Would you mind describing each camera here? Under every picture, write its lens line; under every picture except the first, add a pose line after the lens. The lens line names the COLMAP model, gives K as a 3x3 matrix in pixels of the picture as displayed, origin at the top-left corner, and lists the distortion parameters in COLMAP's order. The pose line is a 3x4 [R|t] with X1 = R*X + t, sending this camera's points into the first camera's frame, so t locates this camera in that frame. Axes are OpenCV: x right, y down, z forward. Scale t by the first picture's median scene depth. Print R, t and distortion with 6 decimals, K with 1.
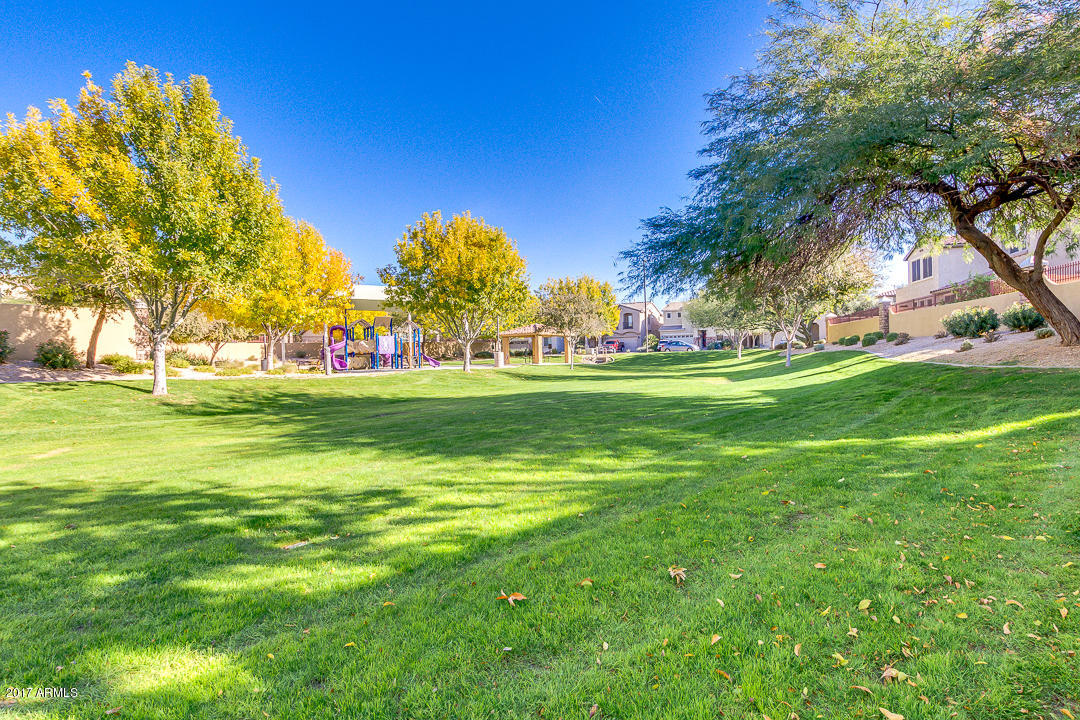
lens RADIAL K [[652.2, 0, 551.7], [0, 652.2, 359.6], [0, 0, 1]] dist [0.005101, -0.000568]
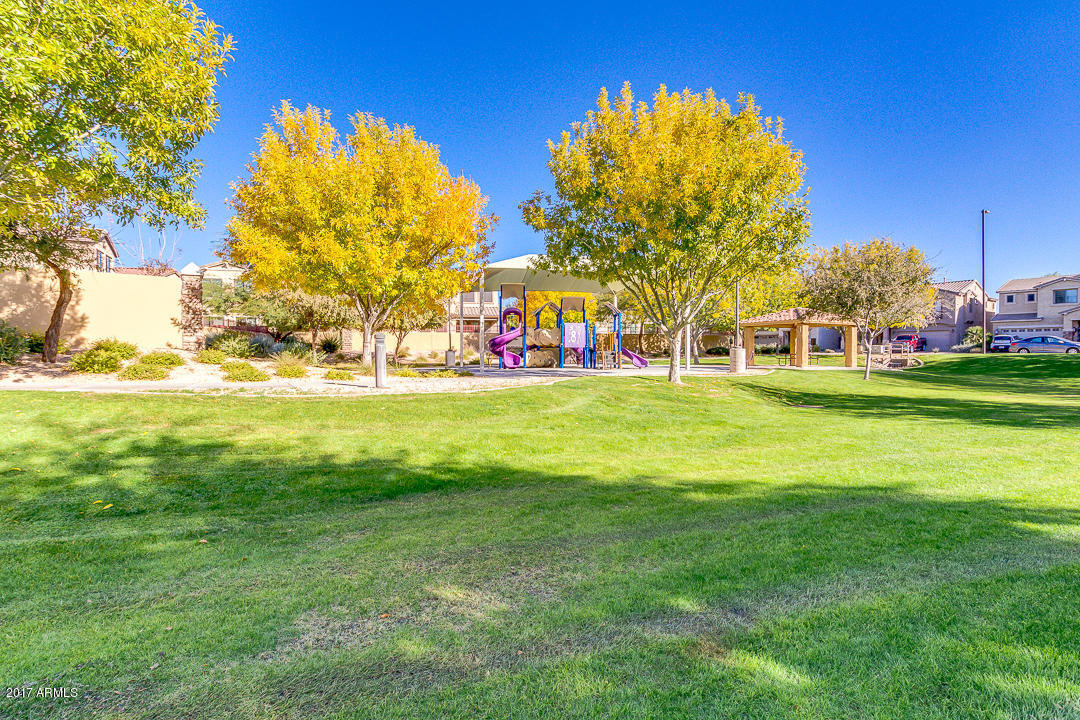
lens RADIAL K [[546.3, 0, 540.0], [0, 546.3, 360.0], [0, 0, 1]] dist [-0.001572, -0.001623]
pose [[0.907536, 0.029810, -0.418915, -0.032084], [-0.023824, 0.999526, 0.019512, -0.005956], [0.419298, -0.007728, 0.907816, 0.428180]]
